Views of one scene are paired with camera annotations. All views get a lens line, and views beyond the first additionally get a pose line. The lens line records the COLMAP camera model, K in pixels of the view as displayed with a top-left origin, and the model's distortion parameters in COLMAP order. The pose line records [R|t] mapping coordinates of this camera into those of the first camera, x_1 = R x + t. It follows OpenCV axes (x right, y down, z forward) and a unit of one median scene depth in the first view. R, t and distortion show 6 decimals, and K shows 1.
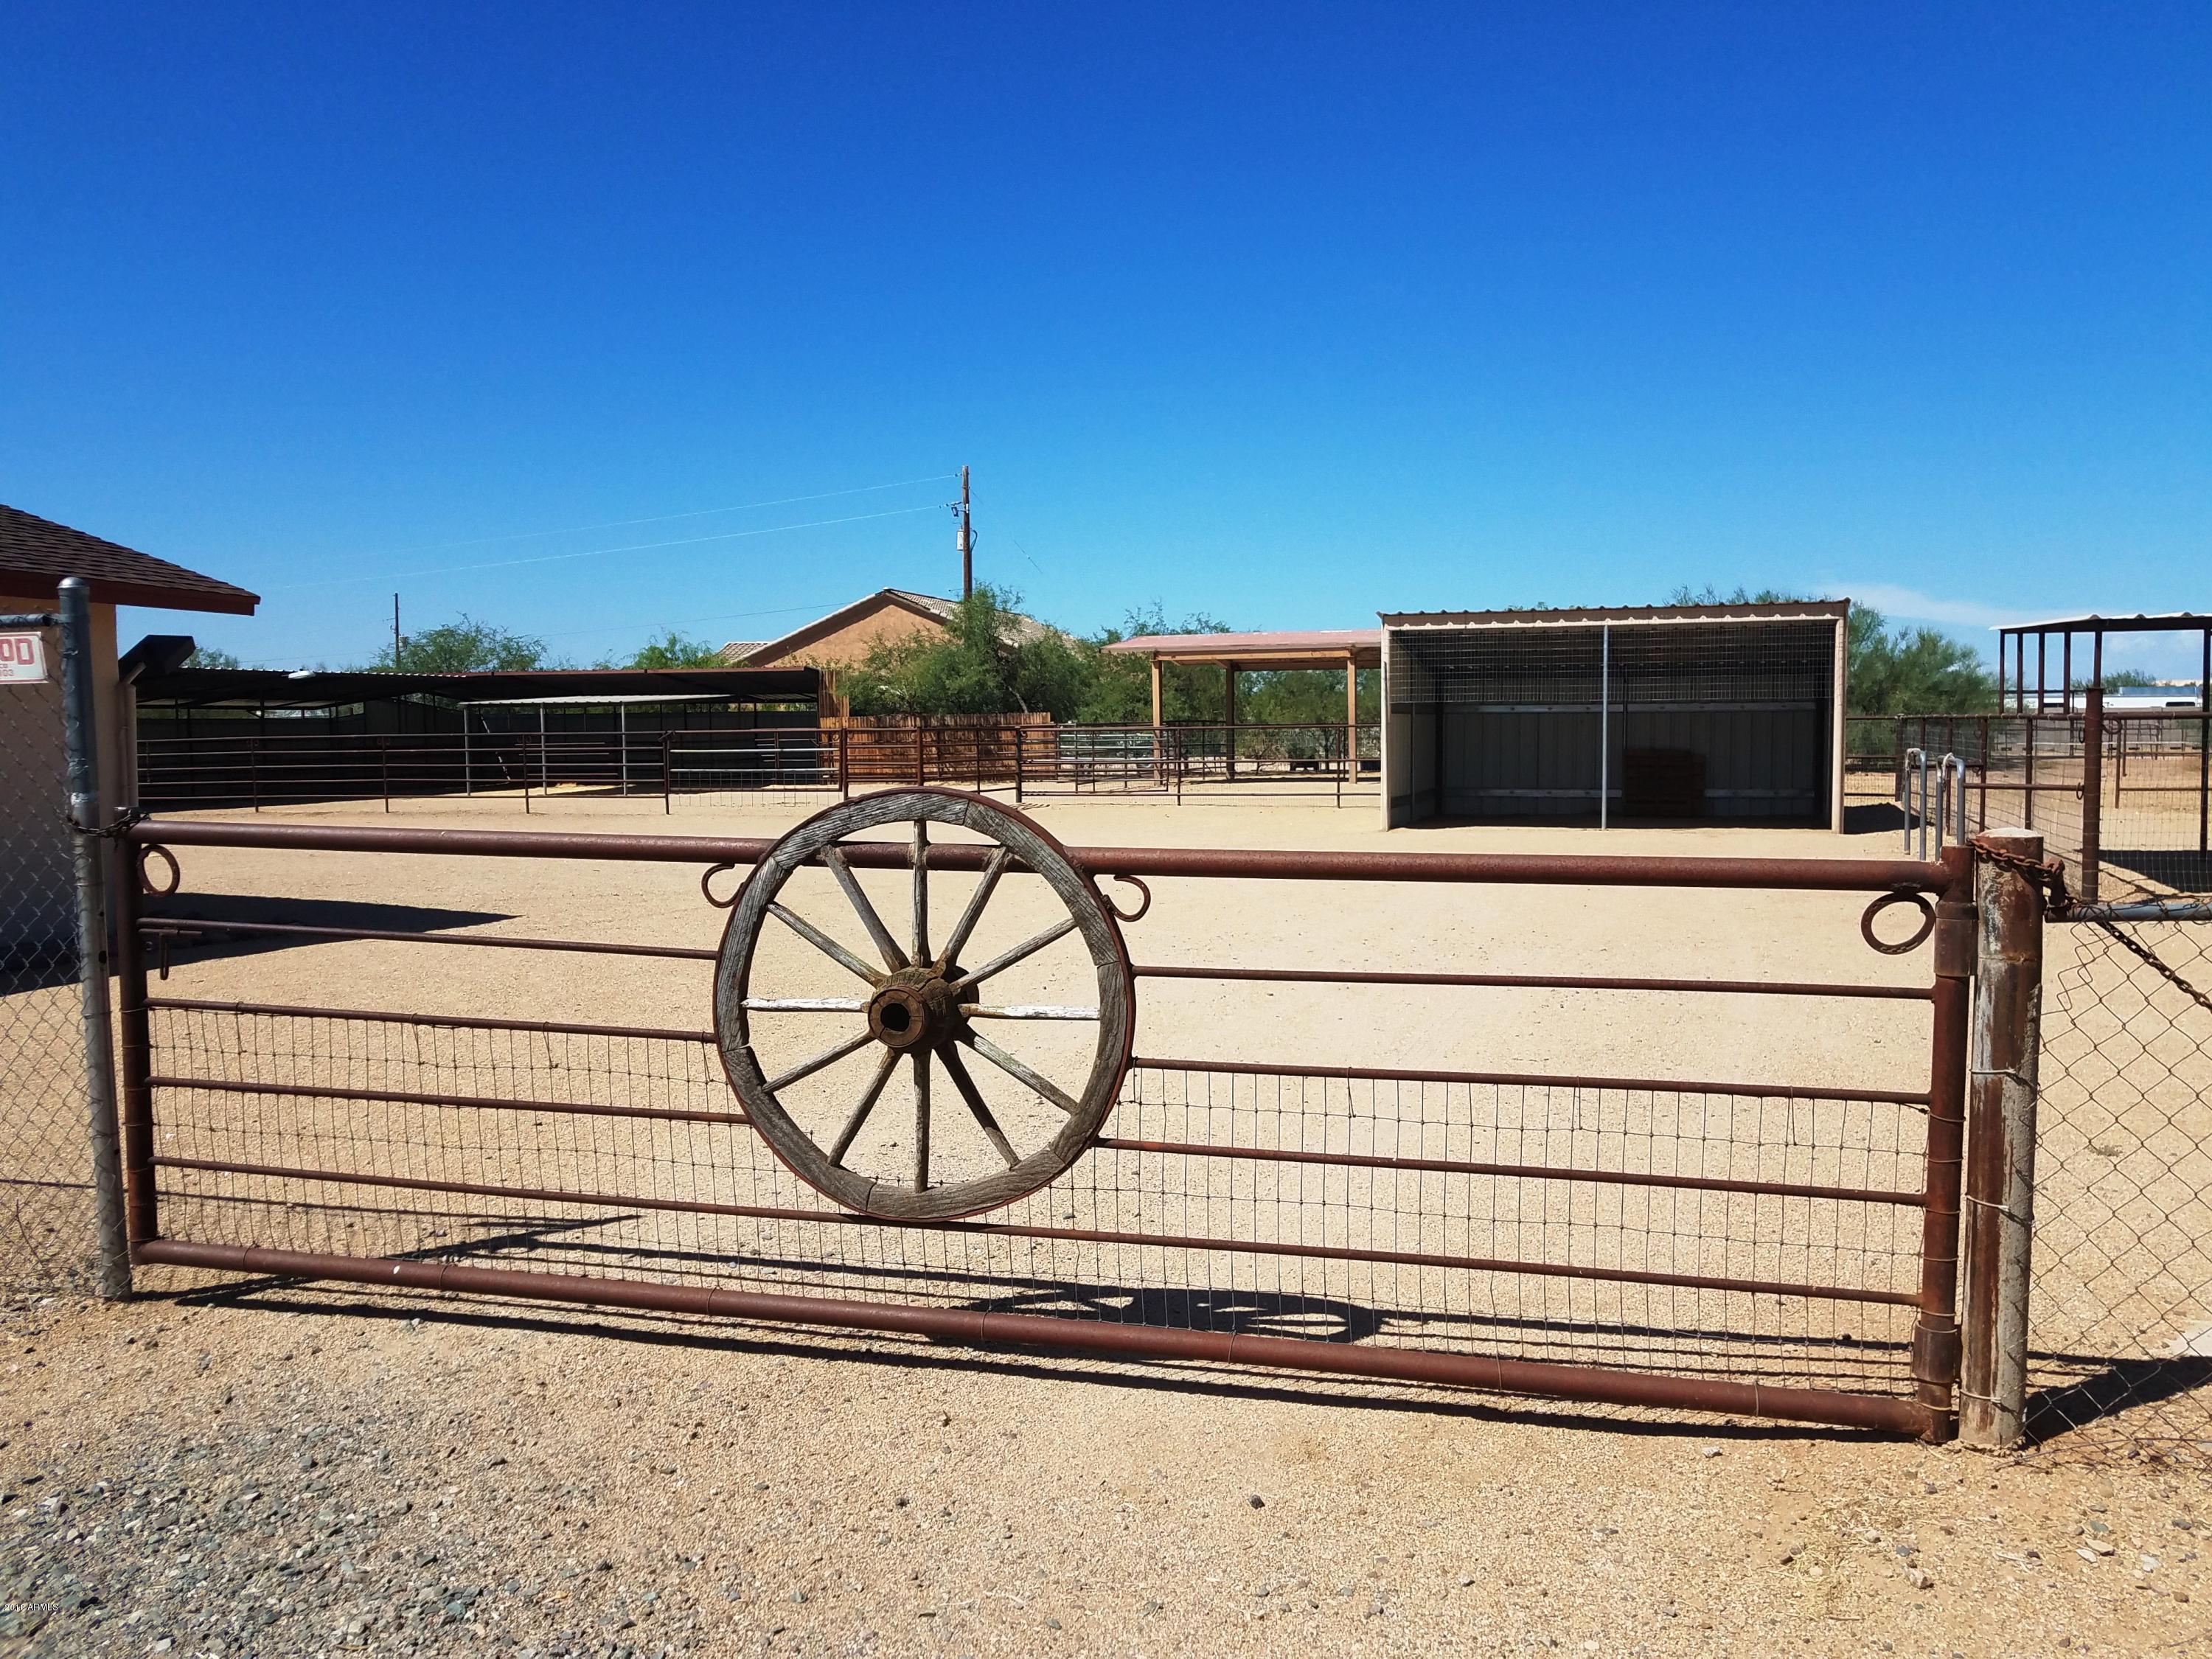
lens RADIAL K [[1675.8, 0, 1065.0], [0, 1675.8, 829.0], [0, 0, 1]] dist [-0.001532, -0.001875]
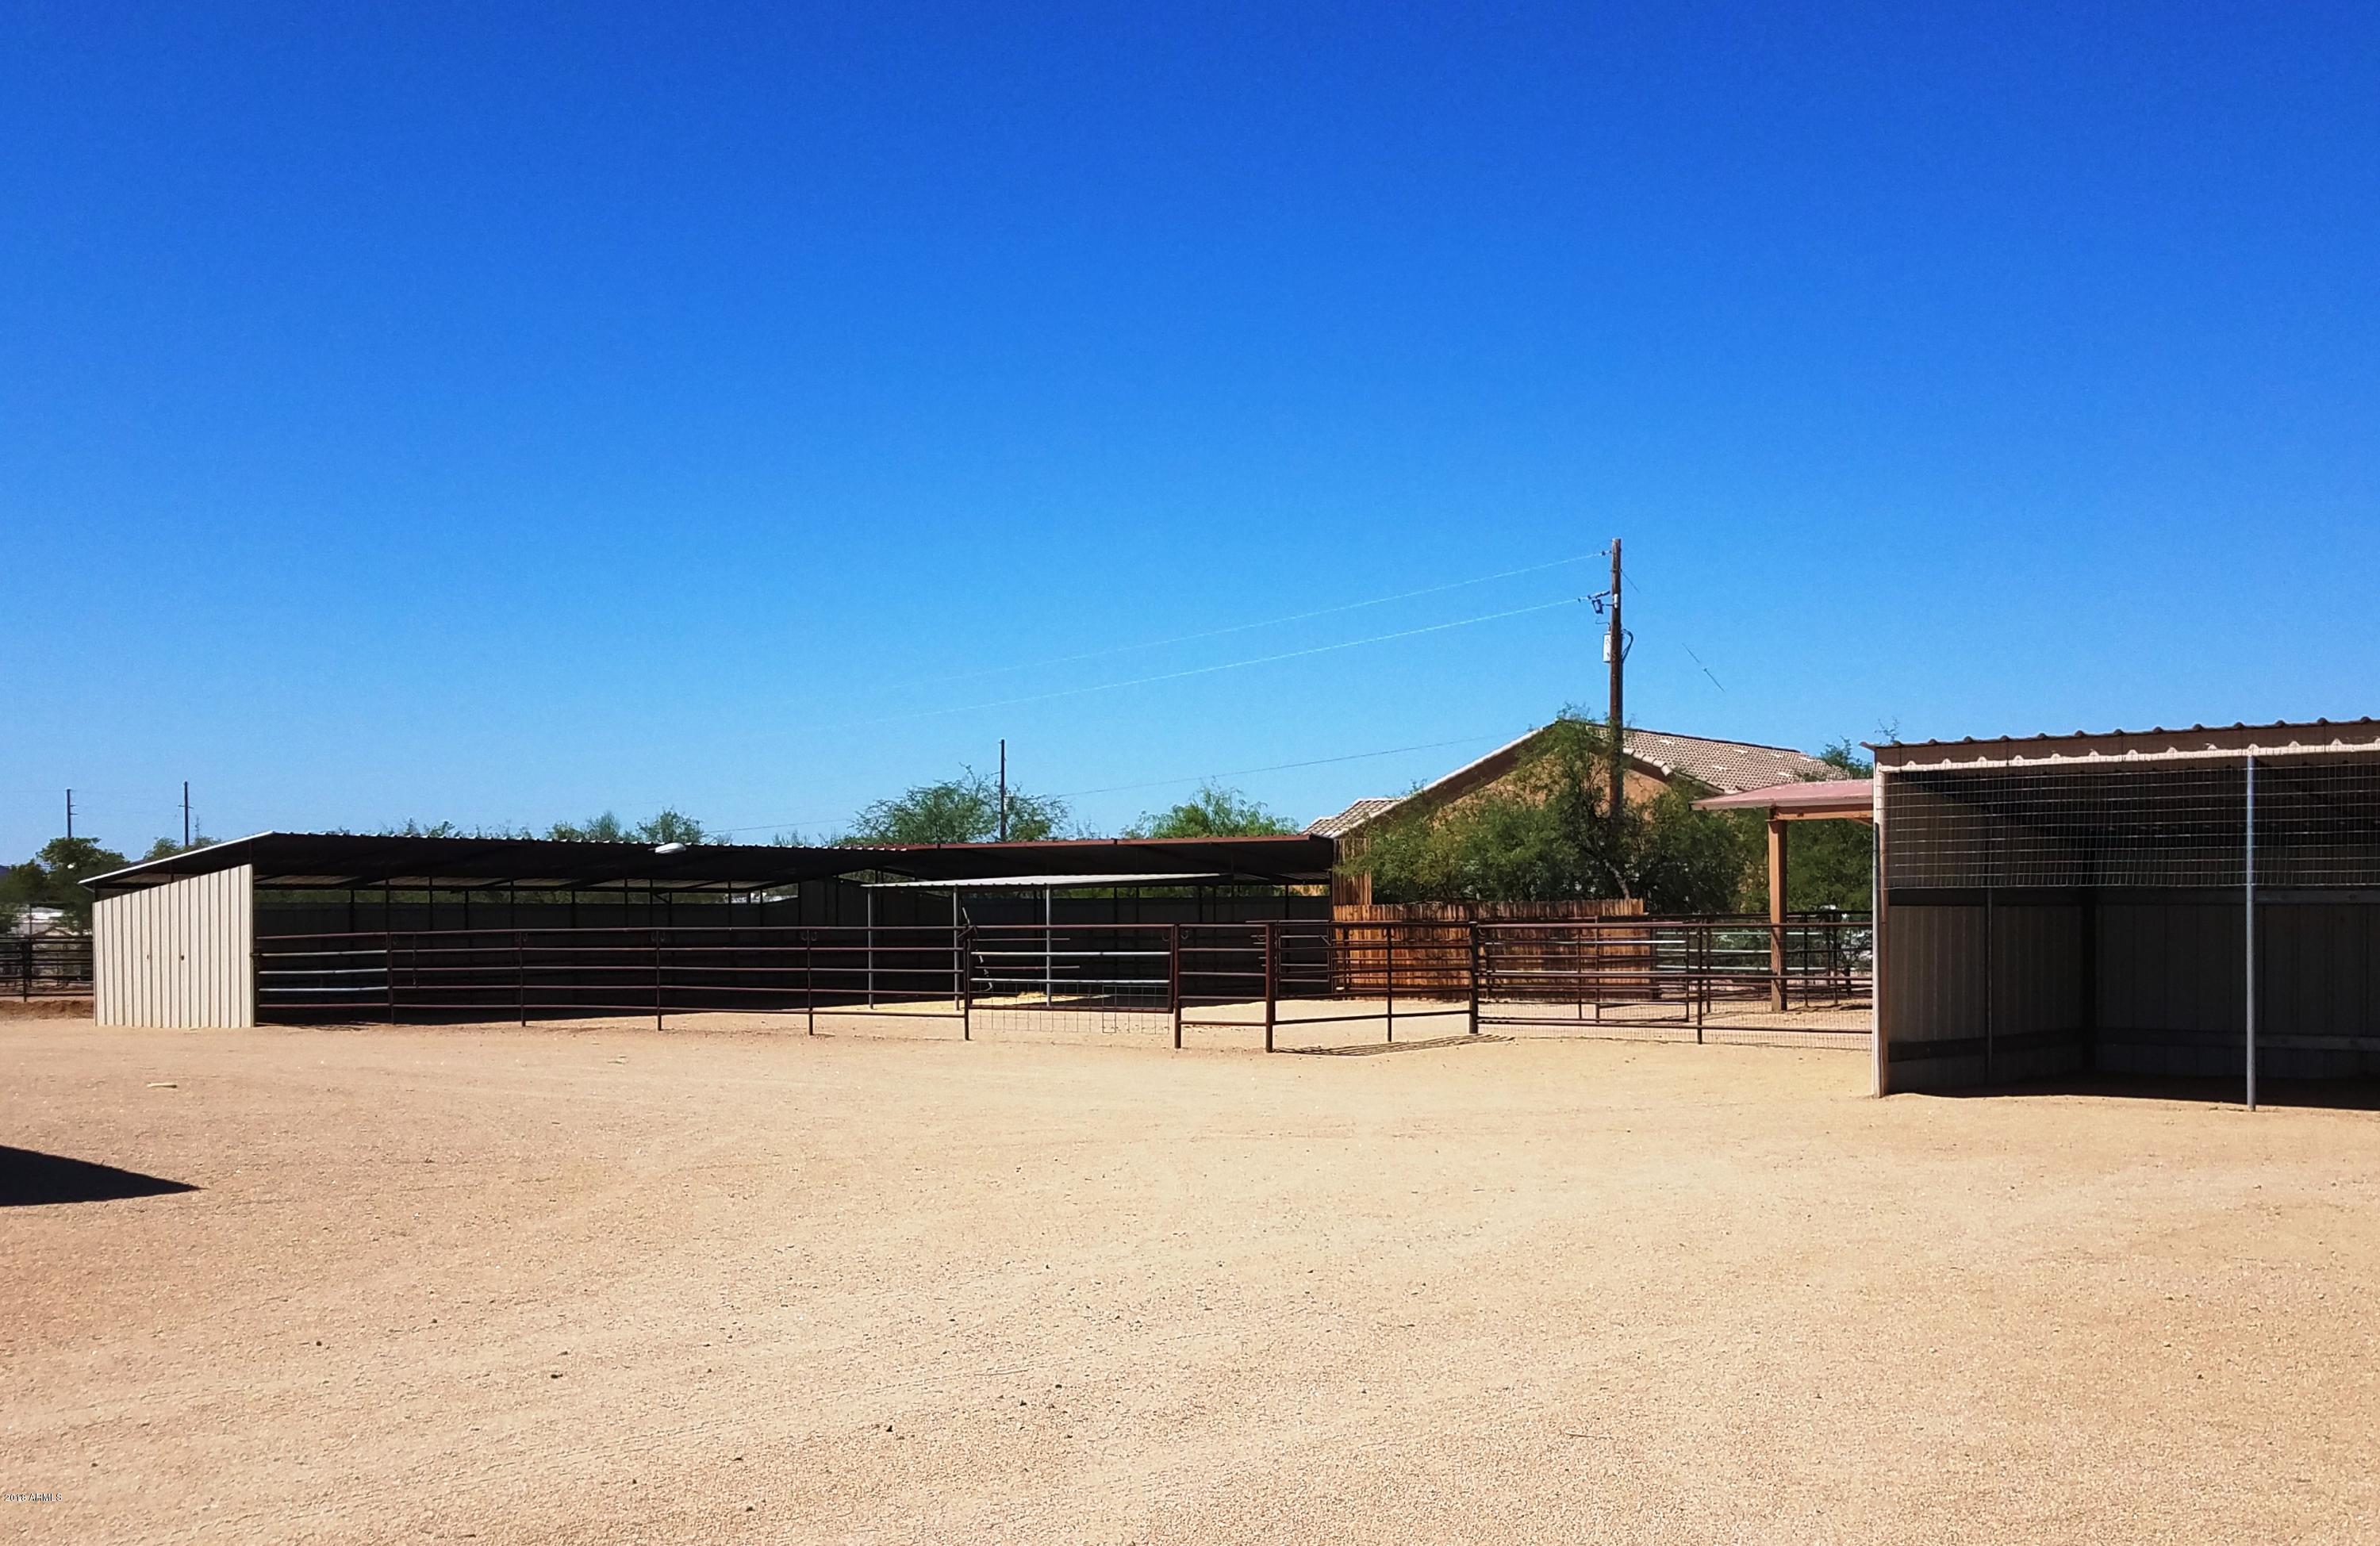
lens RADIAL K [[2363.8, 0, 1189.5], [0, 2363.8, 908.9], [0, 0, 1]] dist [0.157886, -0.012723]
pose [[0.941643, 0.003397, -0.336596, 0.233701], [-0.024661, 0.997958, -0.058920, -0.008390], [0.335709, 0.063782, 0.939804, 0.074399]]
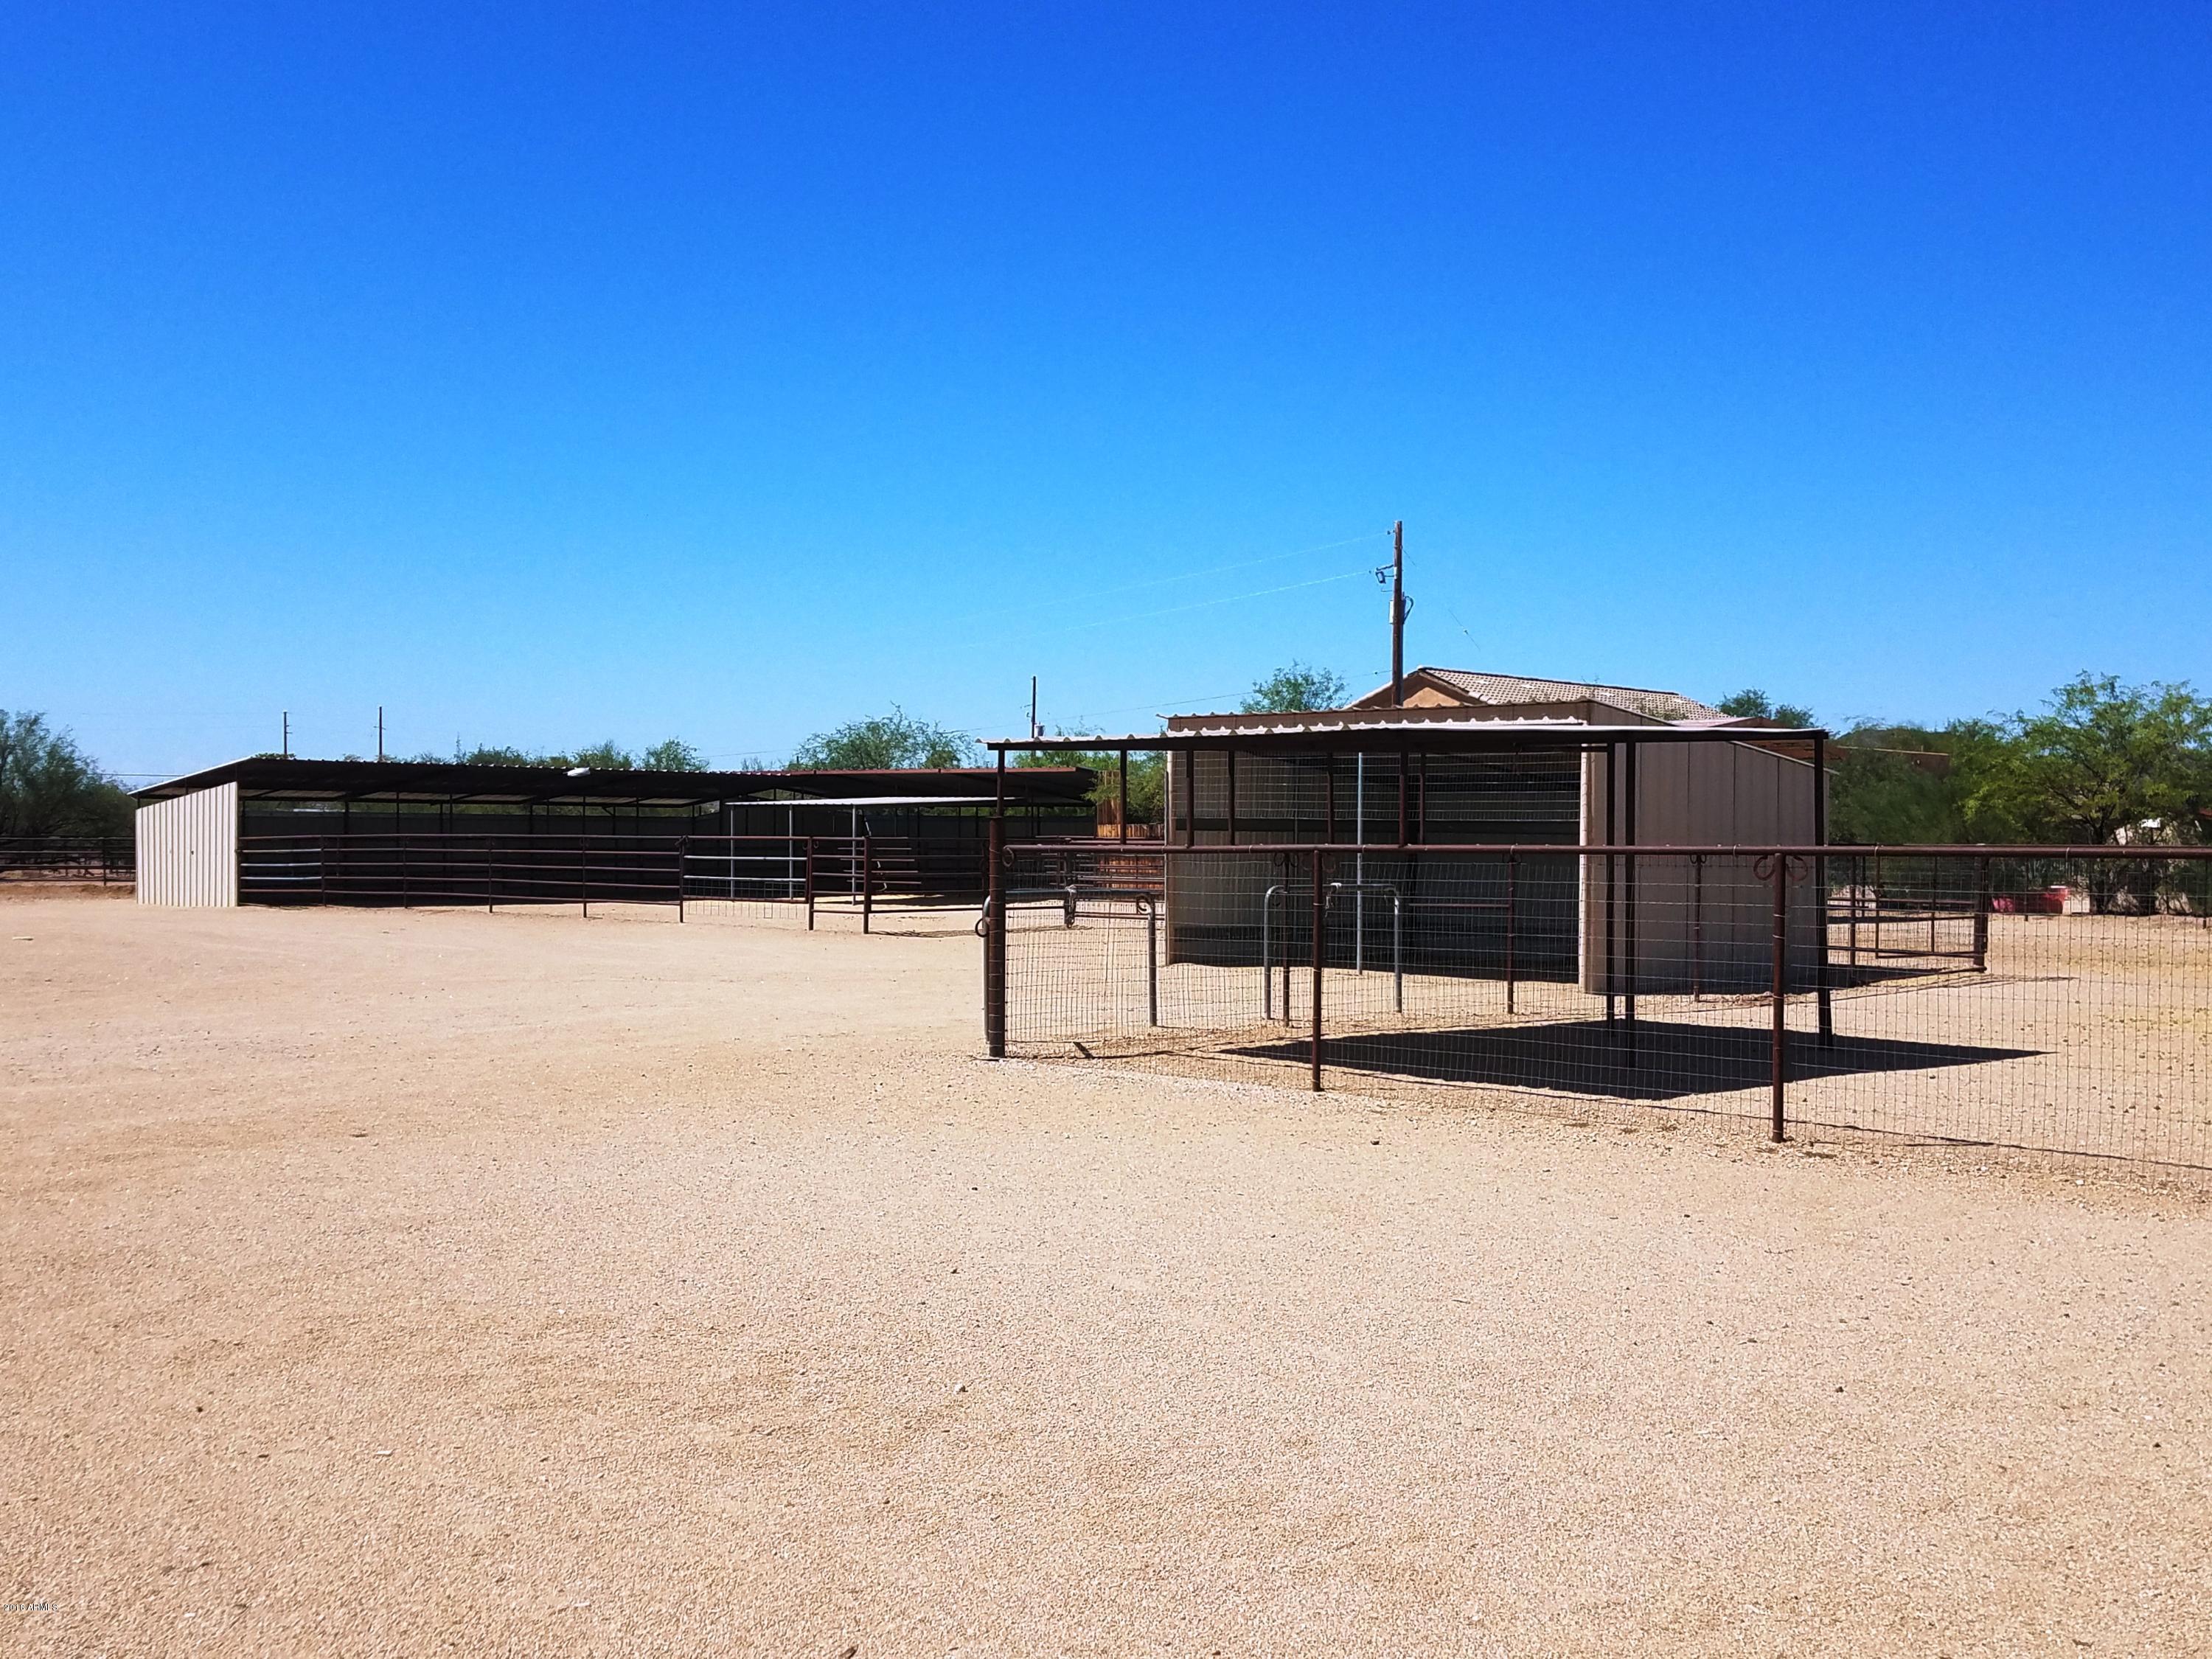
lens RADIAL K [[2188.7, 0, 1106.0], [0, 2188.7, 829.5], [0, 0, 1]] dist [0.113517, 0.005252]
pose [[0.905765, 0.016993, -0.423439, 0.597794], [-0.043792, 0.997600, -0.053642, -0.005722], [0.421511, 0.067130, 0.904335, -0.046024]]
